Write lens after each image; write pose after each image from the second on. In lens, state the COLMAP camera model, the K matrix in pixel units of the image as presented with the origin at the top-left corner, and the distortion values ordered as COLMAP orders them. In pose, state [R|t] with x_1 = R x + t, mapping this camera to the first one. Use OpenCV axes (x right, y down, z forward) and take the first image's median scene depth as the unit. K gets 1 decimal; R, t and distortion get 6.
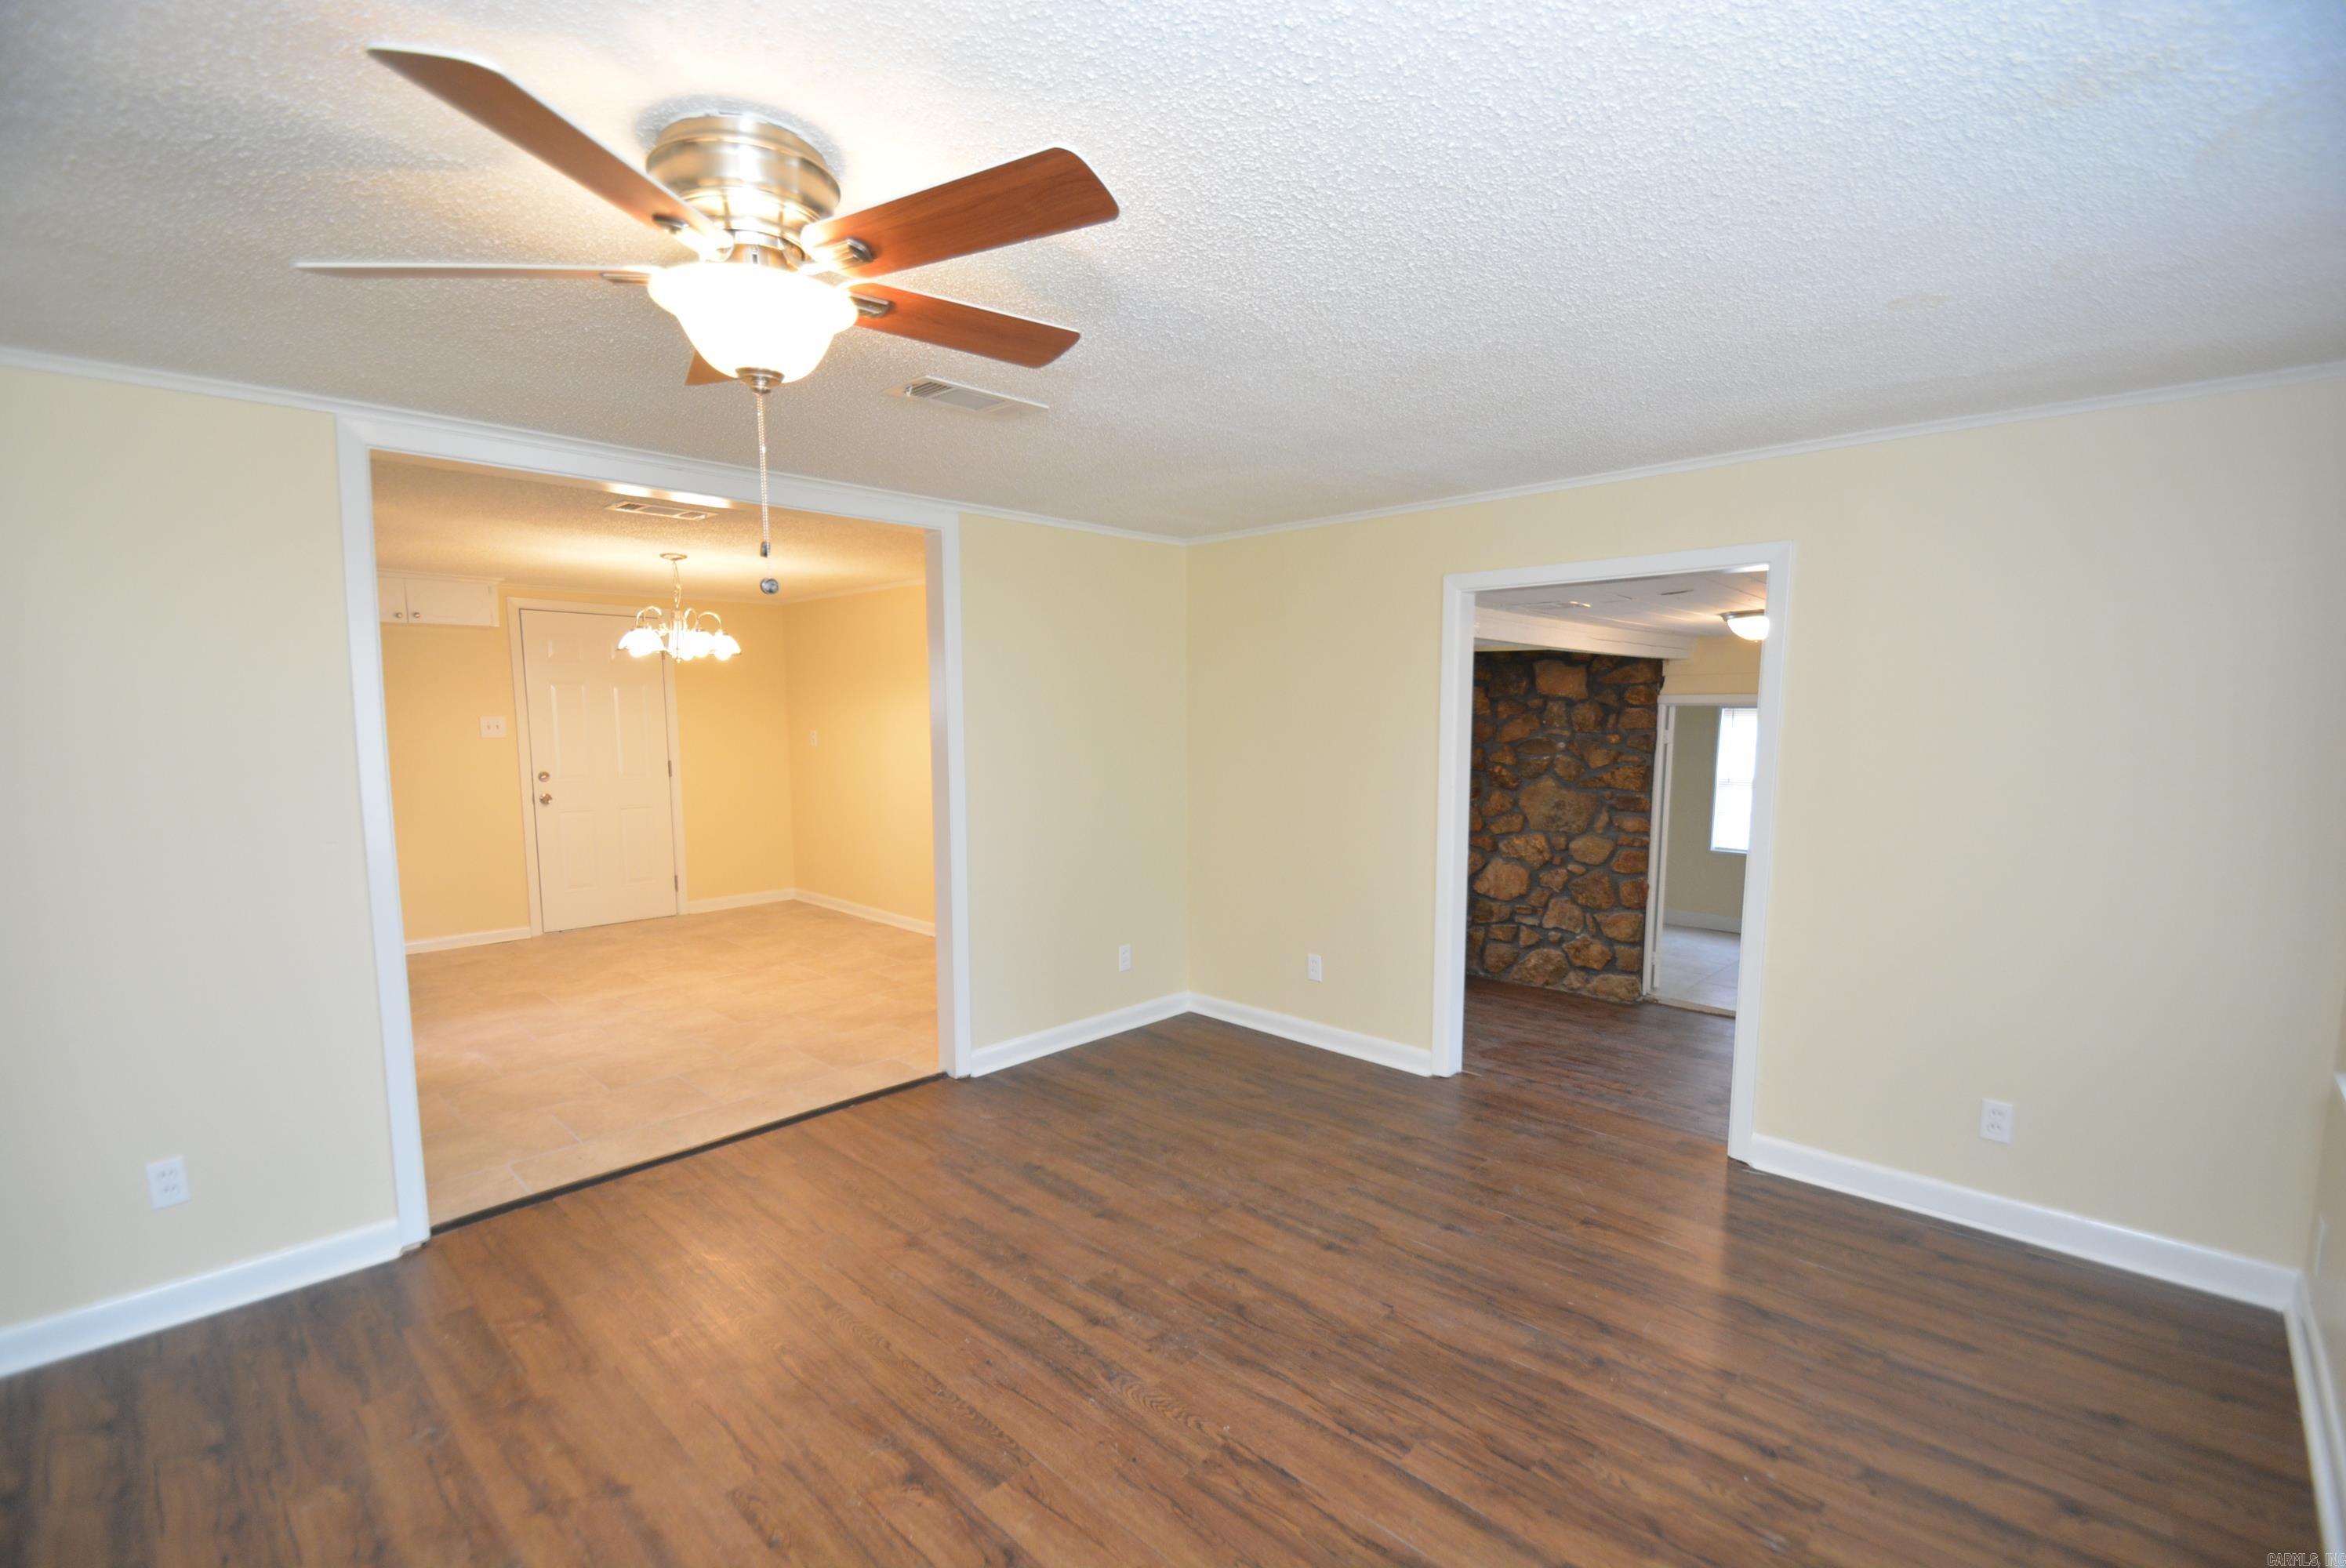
lens RADIAL K [[1033.8, 0, 1192.9], [0, 1033.8, 827.7], [0, 0, 1]] dist [0.016497, -0.017743]
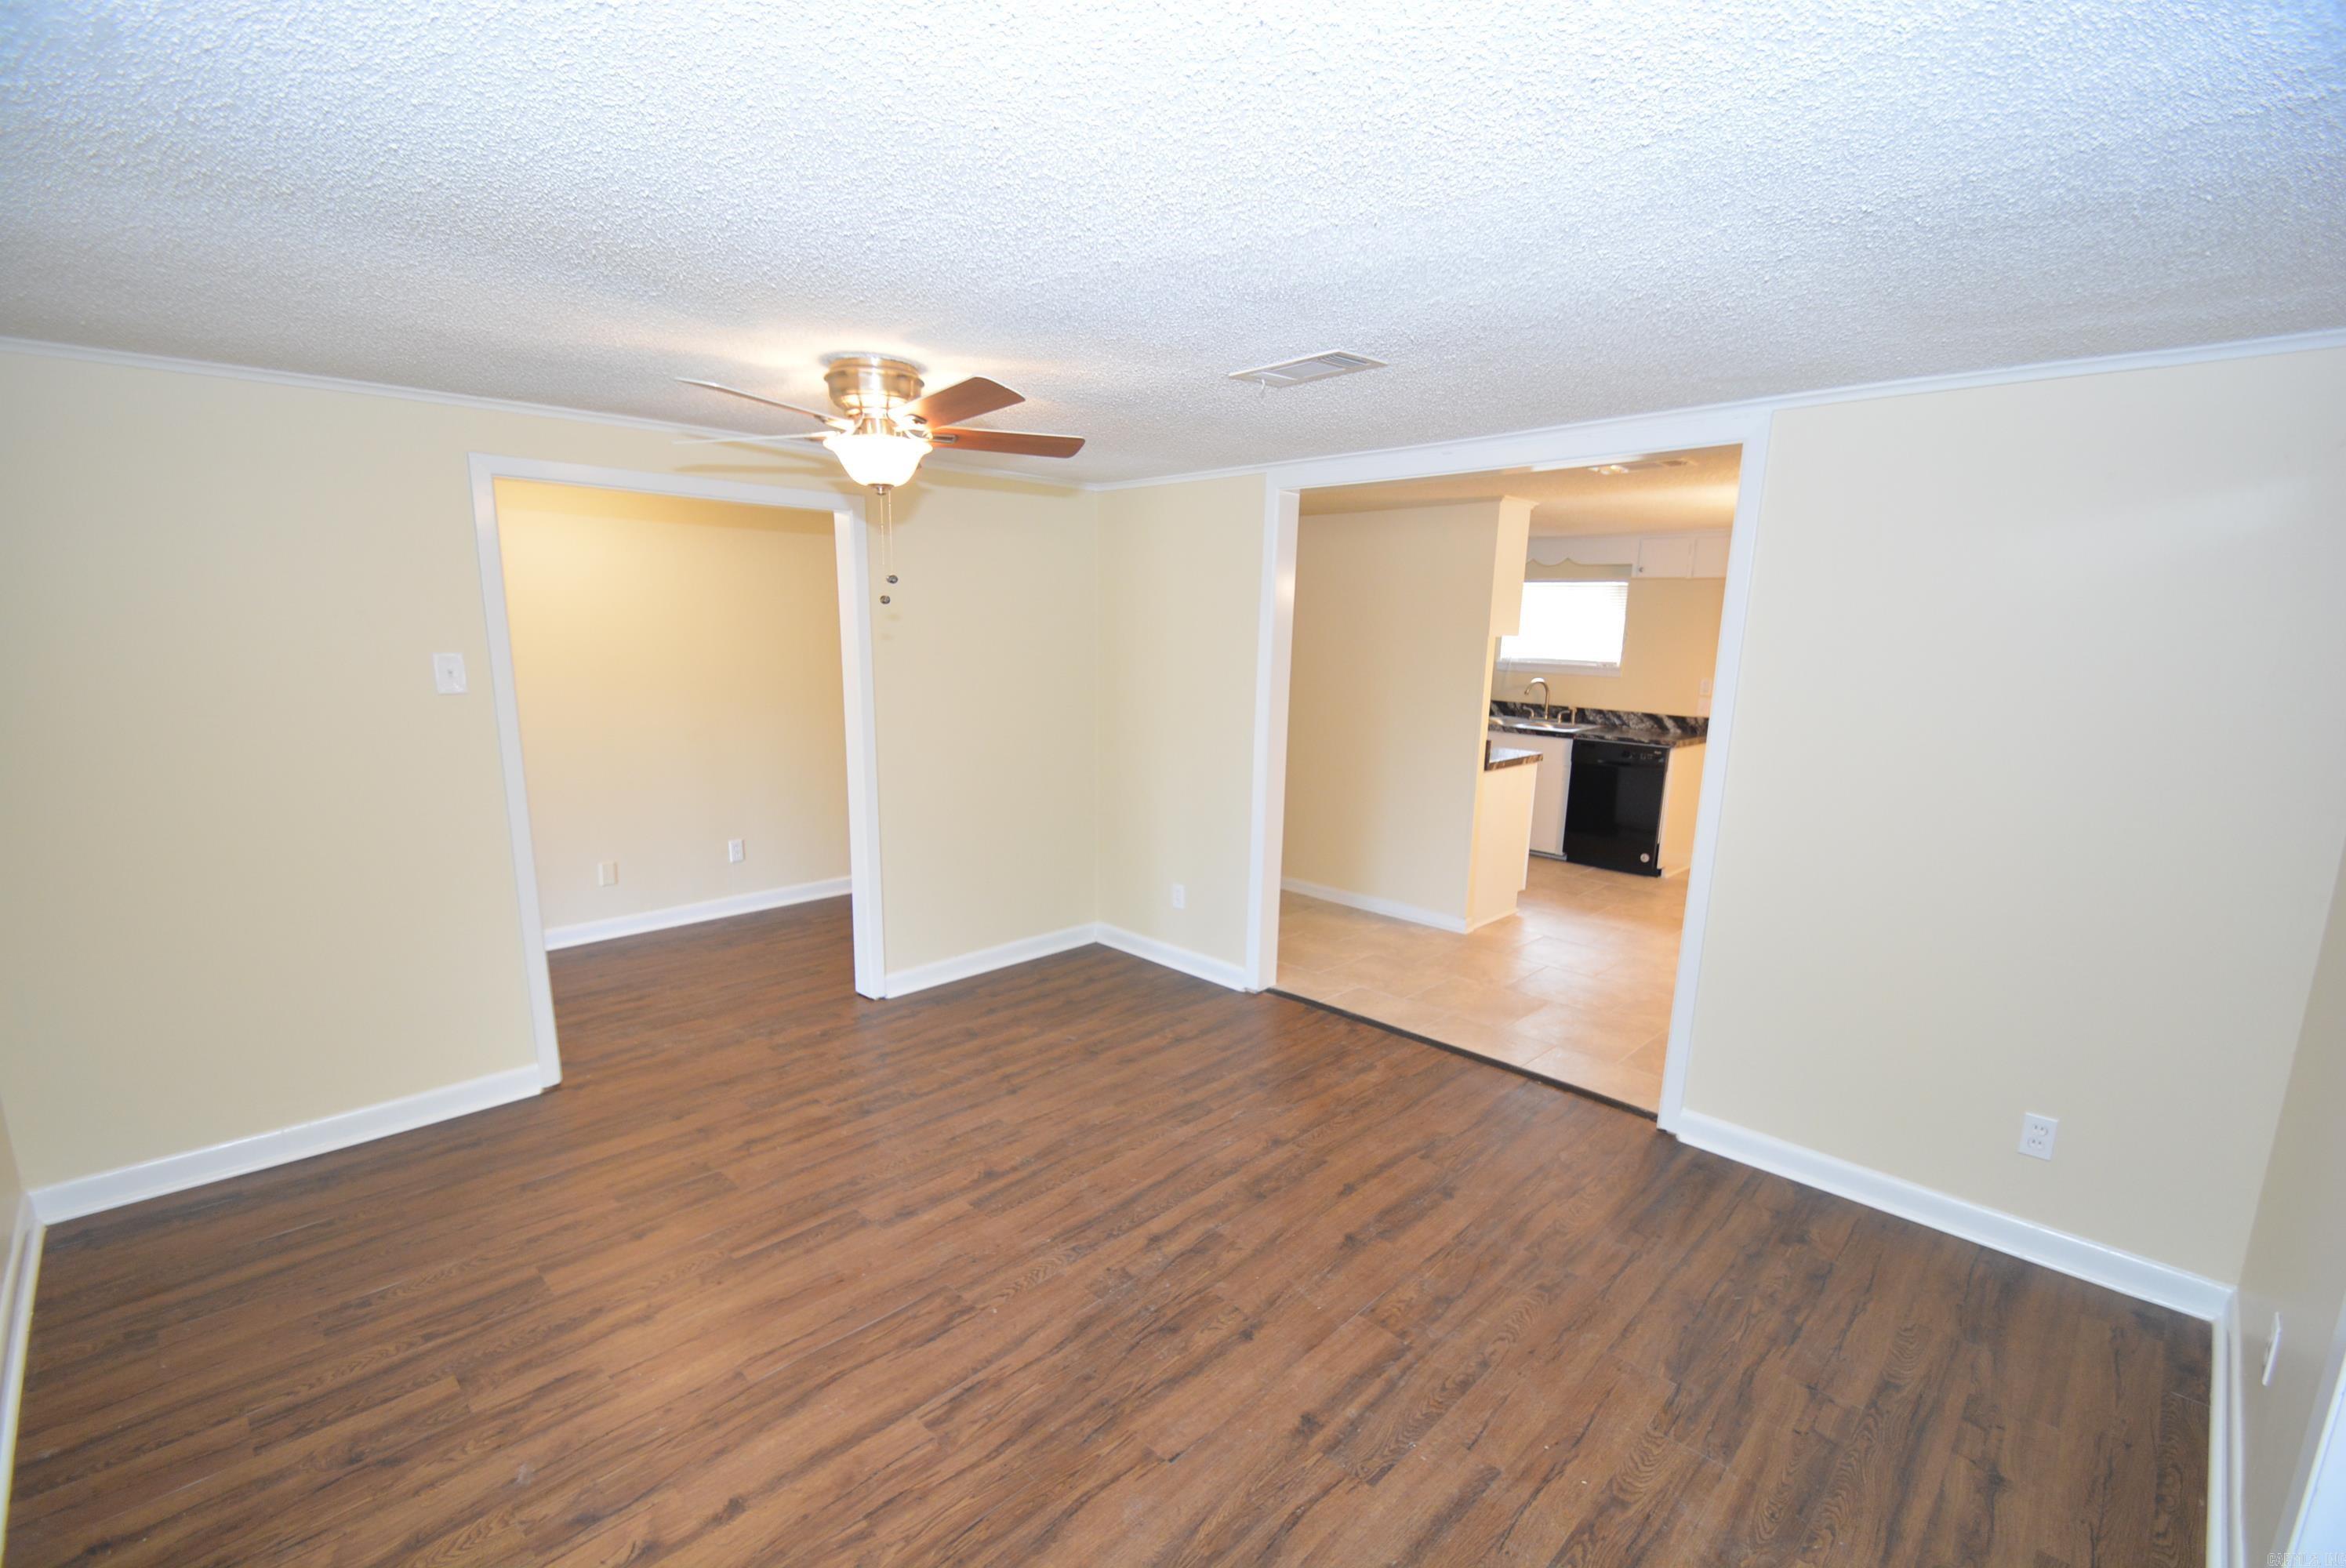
lens RADIAL K [[1033.8, 0, 1192.9], [0, 1033.8, 827.7], [0, 0, 1]] dist [0.016497, -0.017743]
pose [[-0.031409, 0.191839, -0.980924, 0.503121], [-0.128710, 0.972460, 0.194305, -0.095946], [0.991185, 0.132357, -0.005853, 0.547540]]
